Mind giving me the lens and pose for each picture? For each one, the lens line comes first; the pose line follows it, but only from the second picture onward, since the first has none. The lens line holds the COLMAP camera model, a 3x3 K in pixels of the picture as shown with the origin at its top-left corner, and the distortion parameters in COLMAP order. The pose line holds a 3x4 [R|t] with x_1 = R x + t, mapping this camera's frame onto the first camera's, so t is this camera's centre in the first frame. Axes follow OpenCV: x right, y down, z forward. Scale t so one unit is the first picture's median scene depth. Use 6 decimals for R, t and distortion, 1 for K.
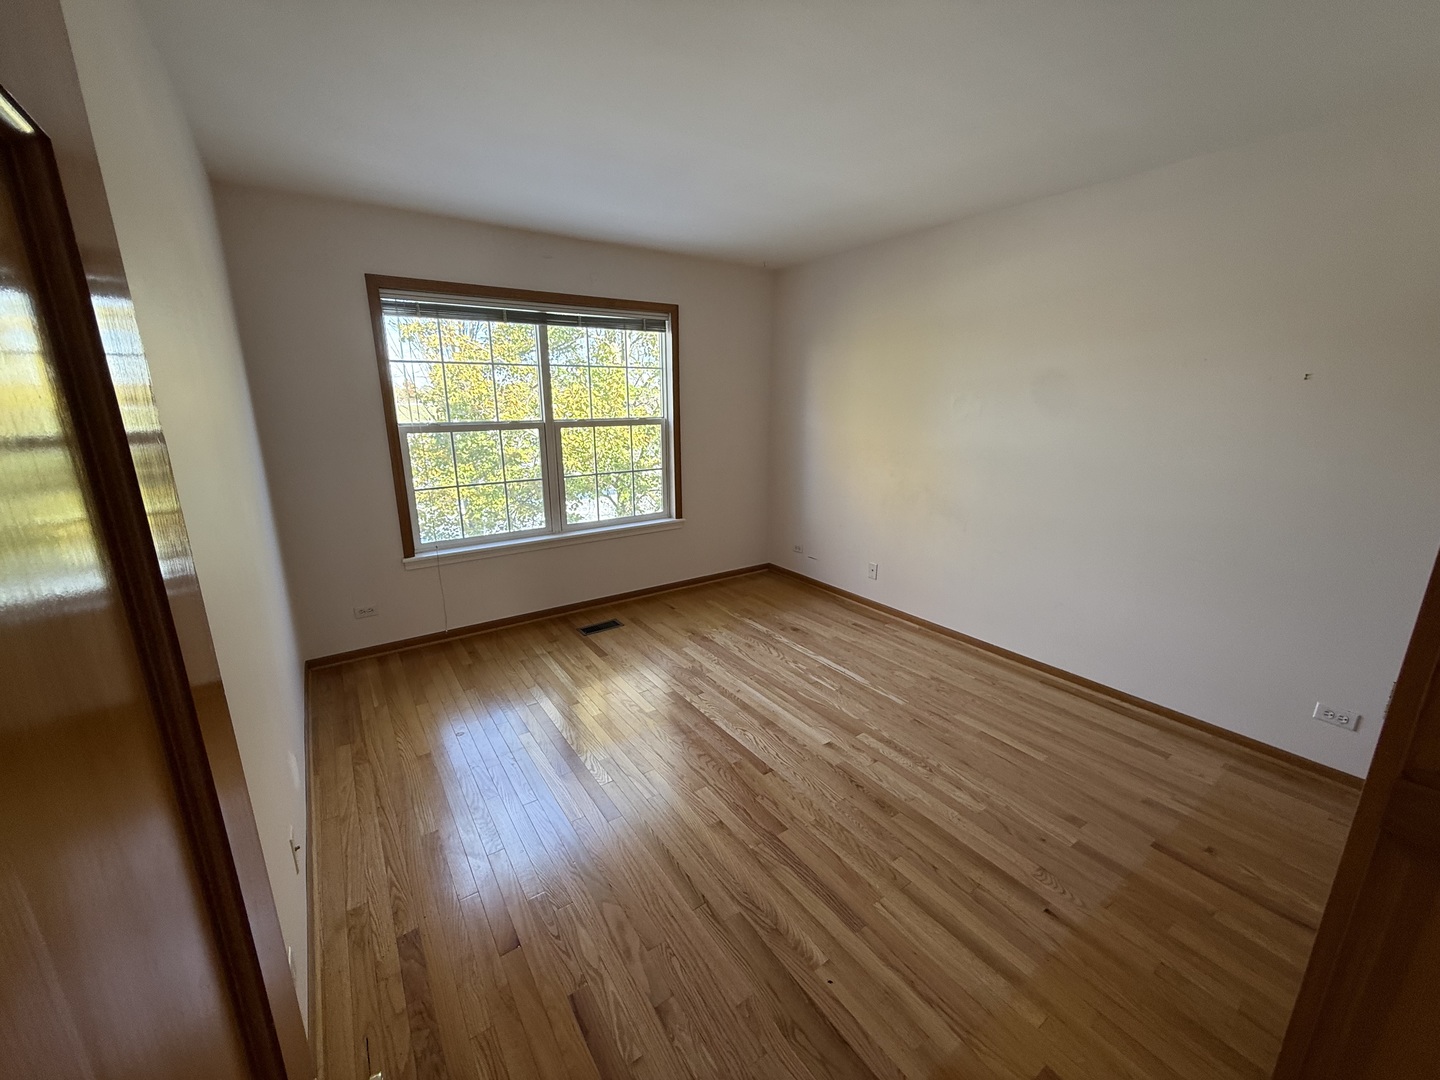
lens RADIAL K [[575.0, 0, 723.4], [0, 575.0, 541.5], [0, 0, 1]] dist [-0.000670, 0.000336]
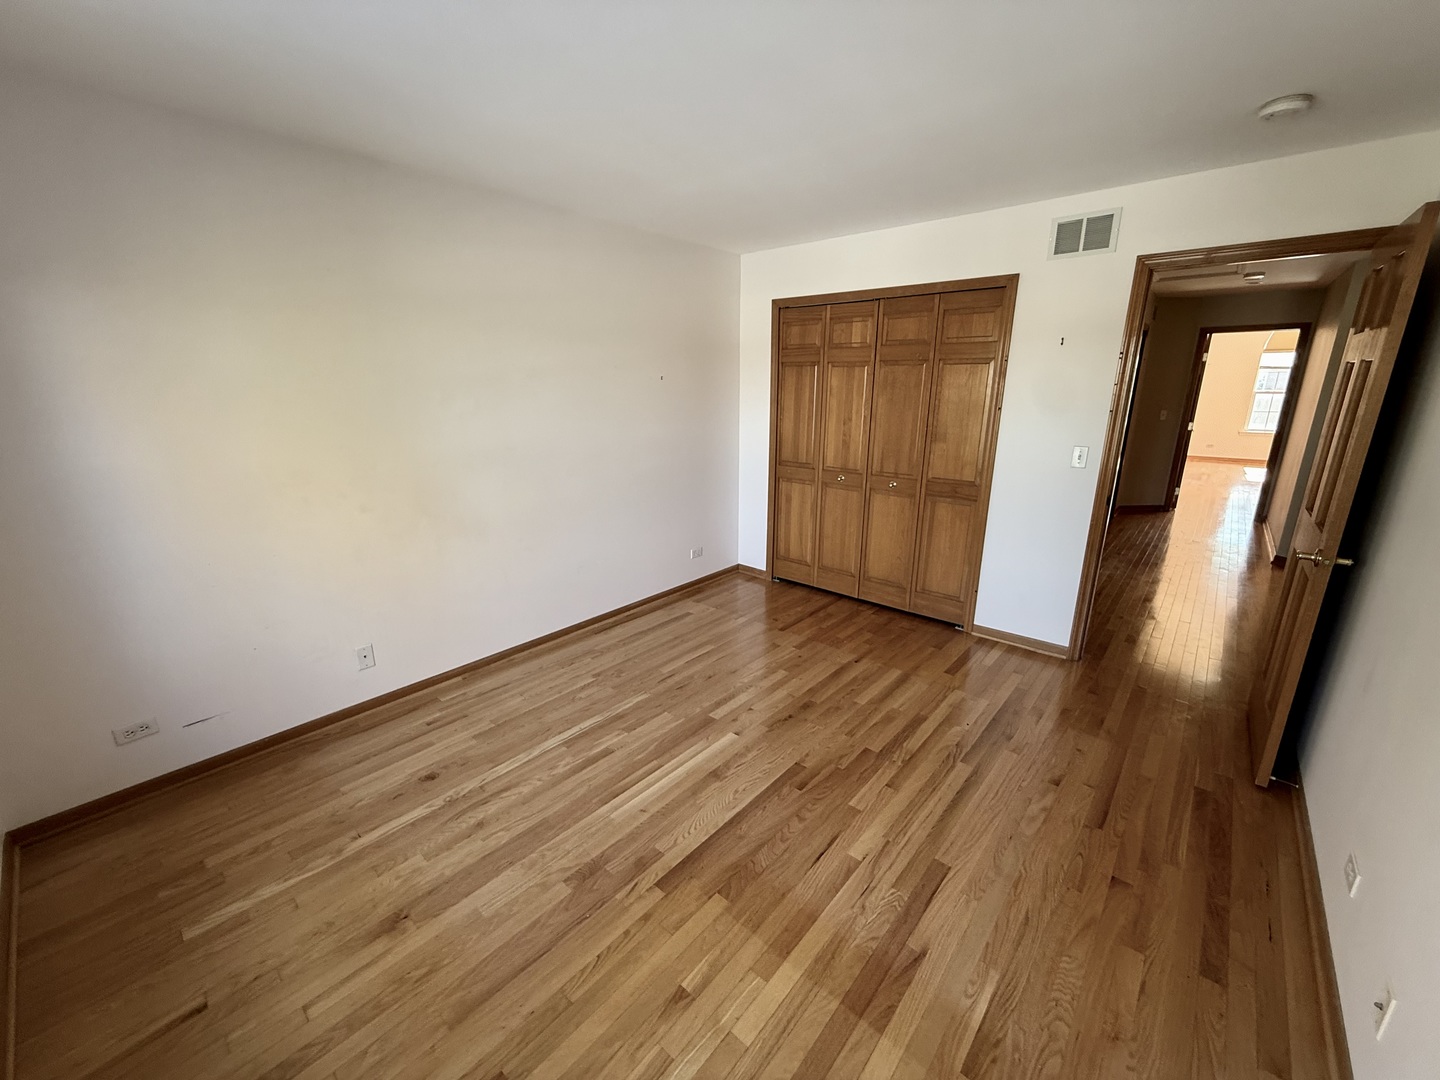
lens RADIAL K [[575.0, 0, 714.8], [0, 575.0, 543.6], [0, 0, 1]] dist [-0.000670, 0.000336]
pose [[-0.234328, -0.263067, 0.935888, -0.631907], [0.244096, 0.915930, 0.318573, -0.272657], [-0.941014, 0.303097, -0.150415, 1.020203]]
